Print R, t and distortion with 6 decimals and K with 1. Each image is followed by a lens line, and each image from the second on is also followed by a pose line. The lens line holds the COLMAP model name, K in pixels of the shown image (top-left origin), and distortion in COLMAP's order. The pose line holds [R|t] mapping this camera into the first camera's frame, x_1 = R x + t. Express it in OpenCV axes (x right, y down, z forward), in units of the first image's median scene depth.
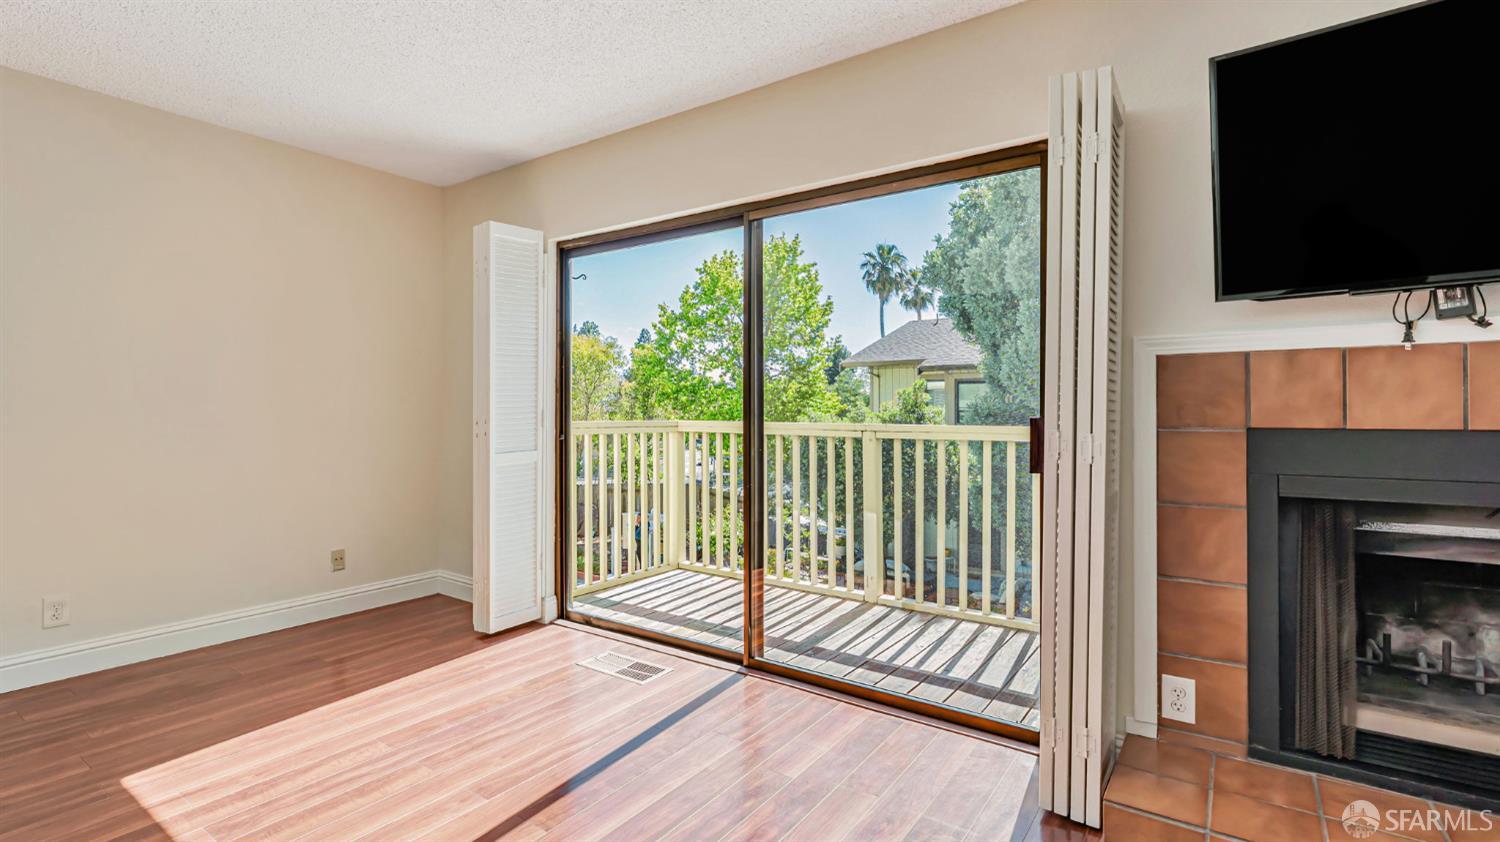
lens RADIAL K [[670.5, 0, 757.6], [0, 670.5, 421.7], [0, 0, 1]] dist [-0.002037, -0.000747]
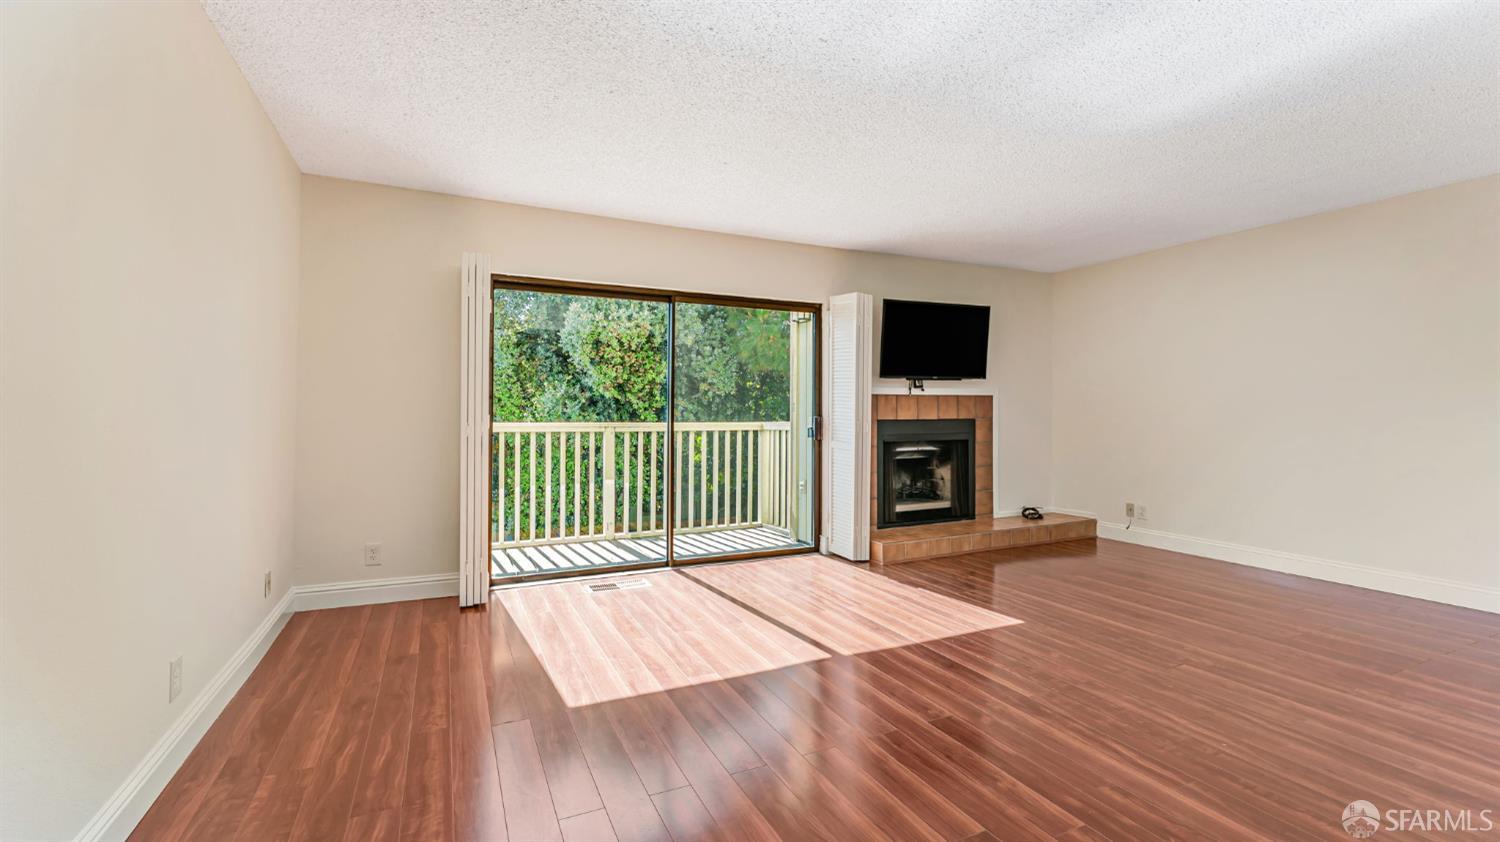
lens RADIAL K [[618.4, 0, 711.3], [0, 618.4, 417.9], [0, 0, 1]] dist [-0.000336, -0.000189]
pose [[0.518569, -0.001275, 0.855035, -1.276436], [0.007295, 0.999969, -0.002934, 0.003479], [-0.855005, 0.007759, 0.518562, 0.125400]]
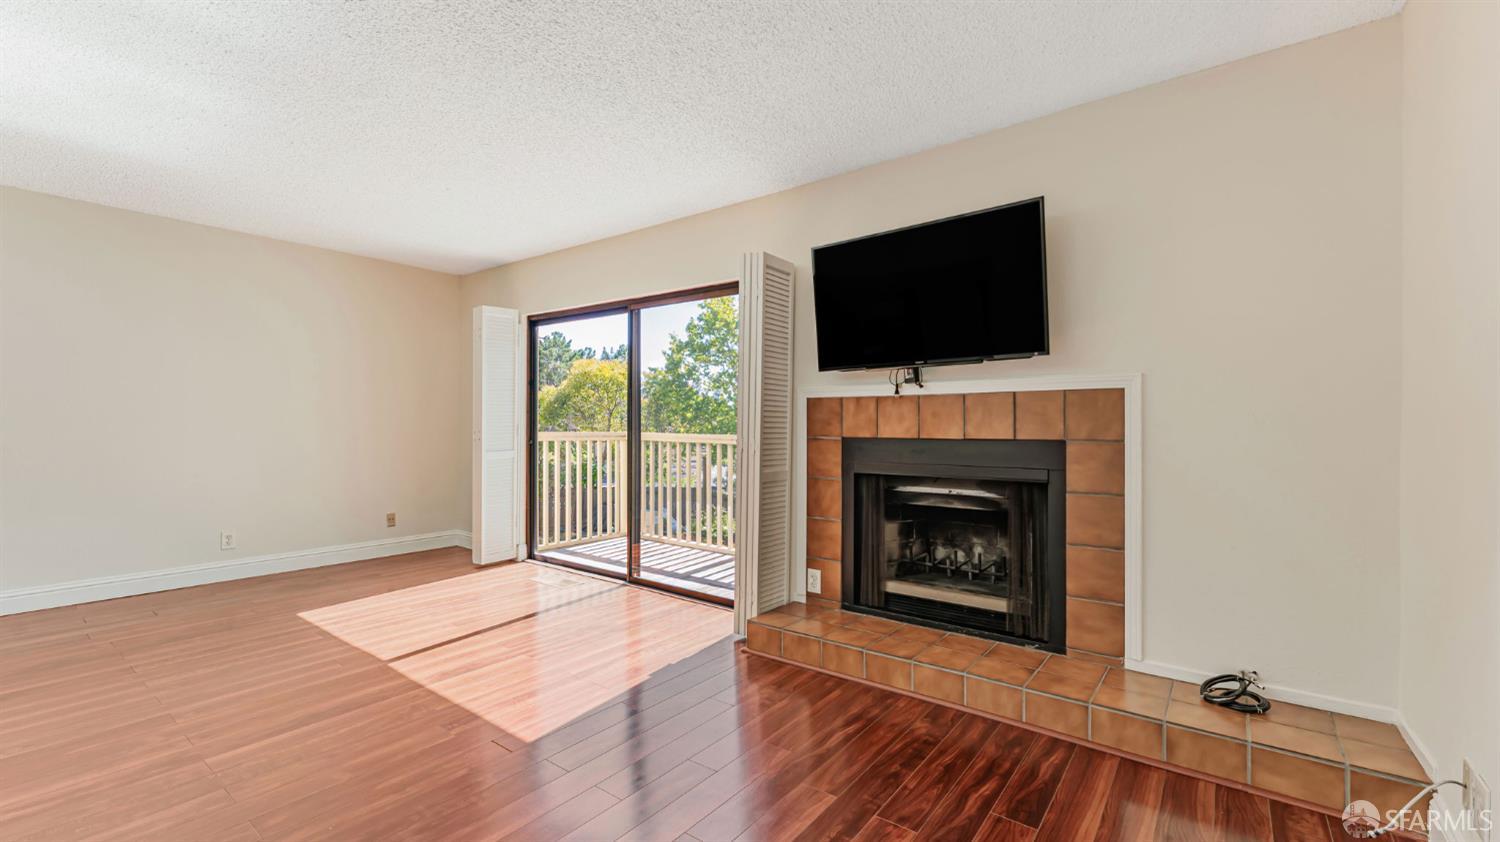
lens RADIAL K [[615.4, 0, 747.2], [0, 615.4, 441.8], [0, 0, 1]] dist [0.000212, -0.000281]
pose [[0.998511, 0.008446, -0.053885, 0.350476], [-0.007873, 0.999910, 0.010832, 0.003558], [0.053972, -0.010391, 0.998488, -0.484170]]
